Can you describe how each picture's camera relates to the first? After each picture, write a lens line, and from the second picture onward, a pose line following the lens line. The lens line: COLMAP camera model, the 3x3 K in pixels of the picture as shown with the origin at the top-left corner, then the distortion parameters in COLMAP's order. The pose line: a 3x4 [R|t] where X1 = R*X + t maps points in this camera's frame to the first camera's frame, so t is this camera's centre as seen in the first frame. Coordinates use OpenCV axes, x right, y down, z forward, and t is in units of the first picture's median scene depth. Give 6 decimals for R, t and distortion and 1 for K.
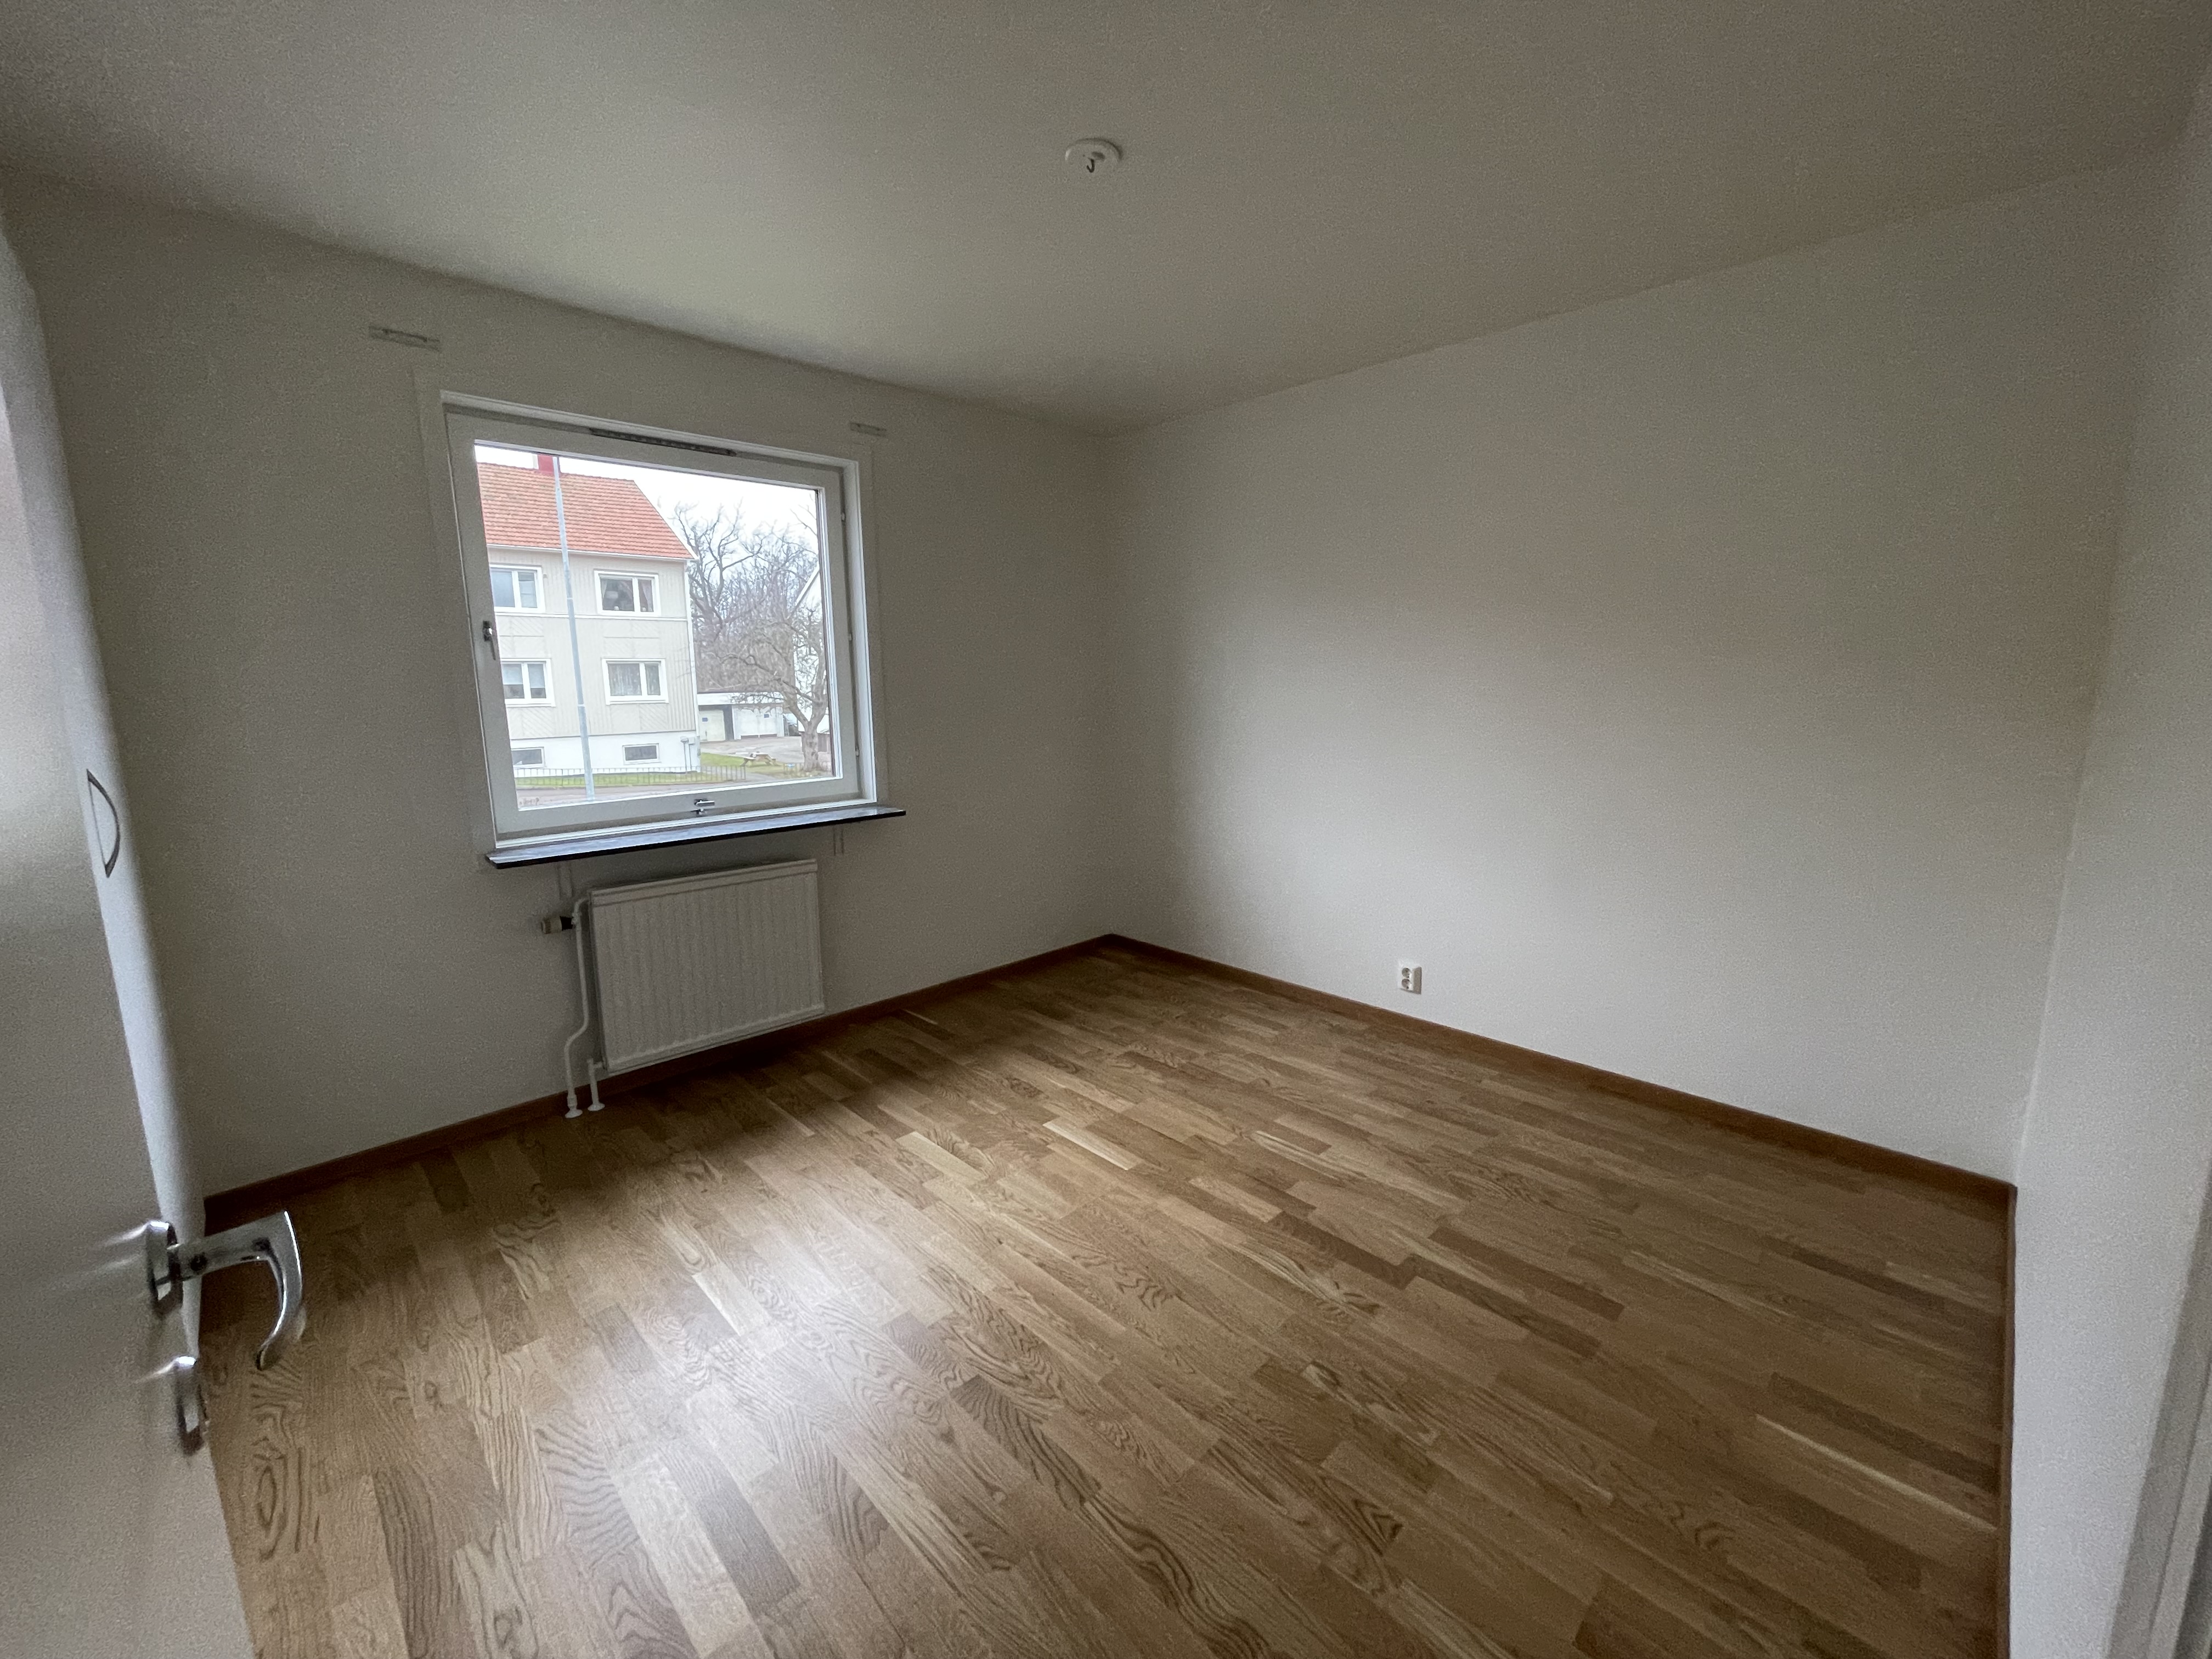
lens RADIAL K [[890.4, 0, 1102.0], [0, 890.4, 820.4], [0, 0, 1]] dist [-0.001414, 0.000203]
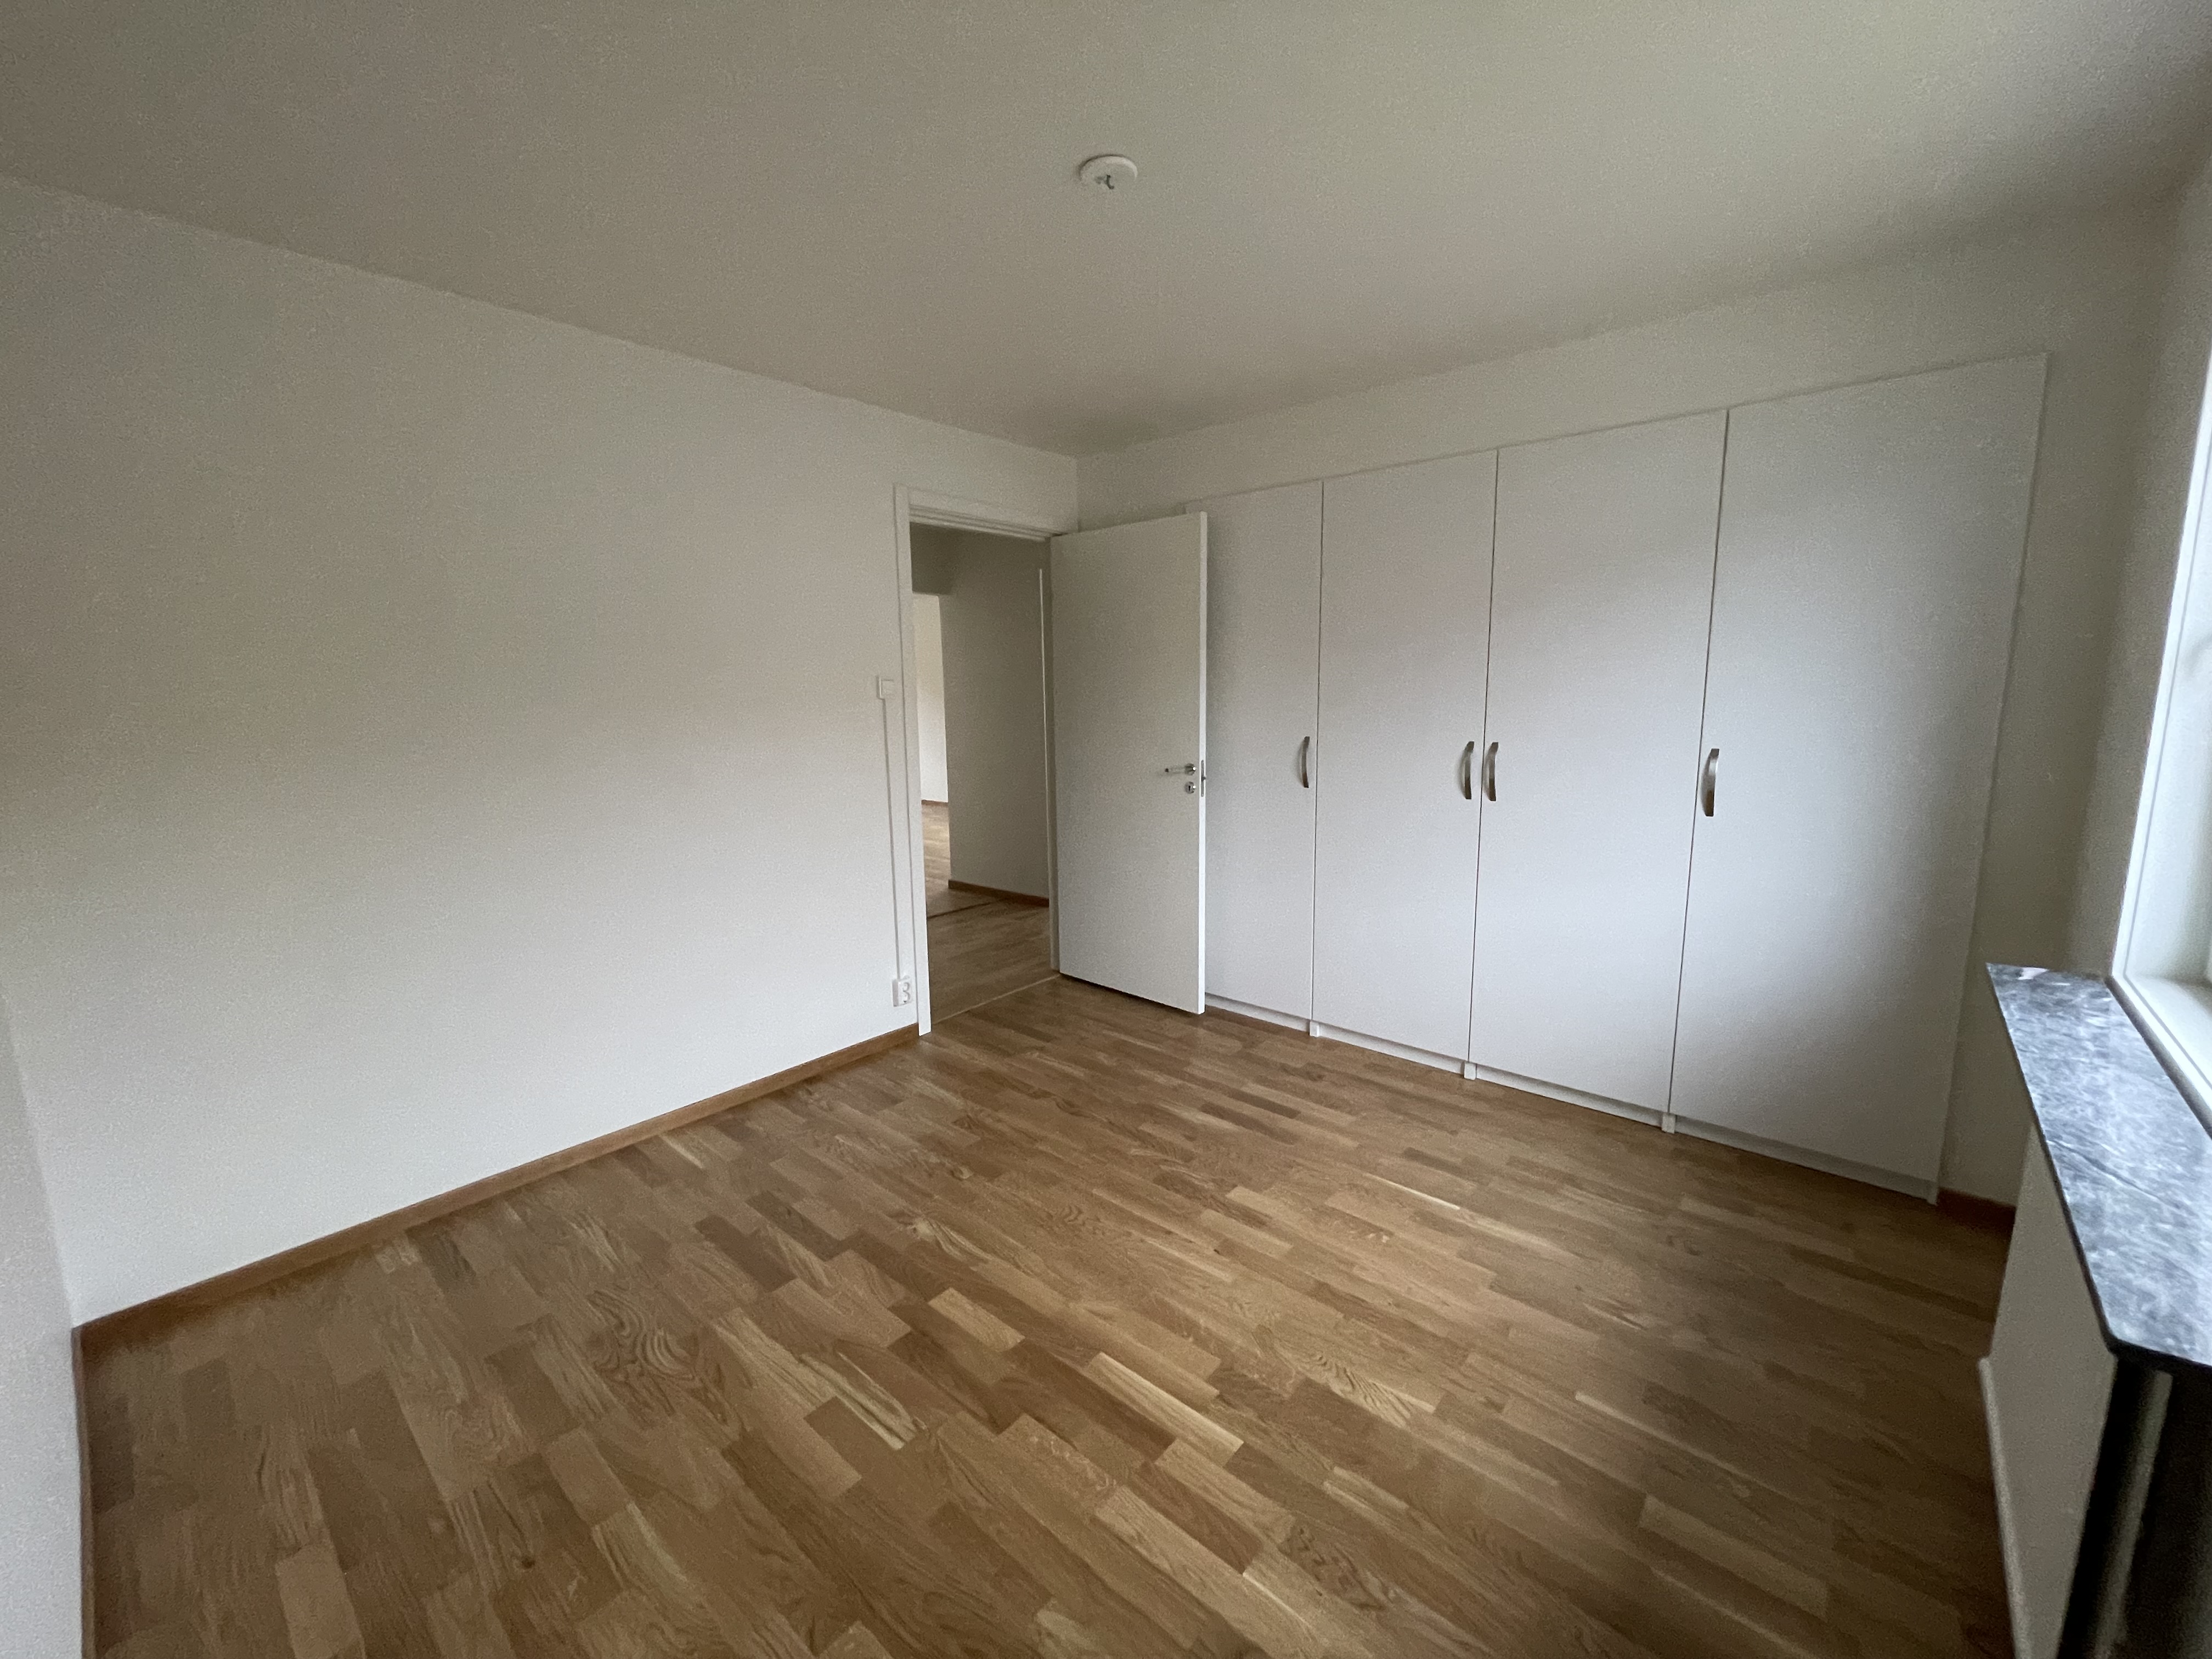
lens RADIAL K [[890.4, 0, 1102.0], [0, 890.4, 820.4], [0, 0, 1]] dist [-0.001414, 0.000203]
pose [[-0.996696, 0.035672, -0.072973, 0.069030], [0.011842, 0.952621, 0.303928, -0.292831], [0.080357, 0.302060, -0.949896, 1.641715]]
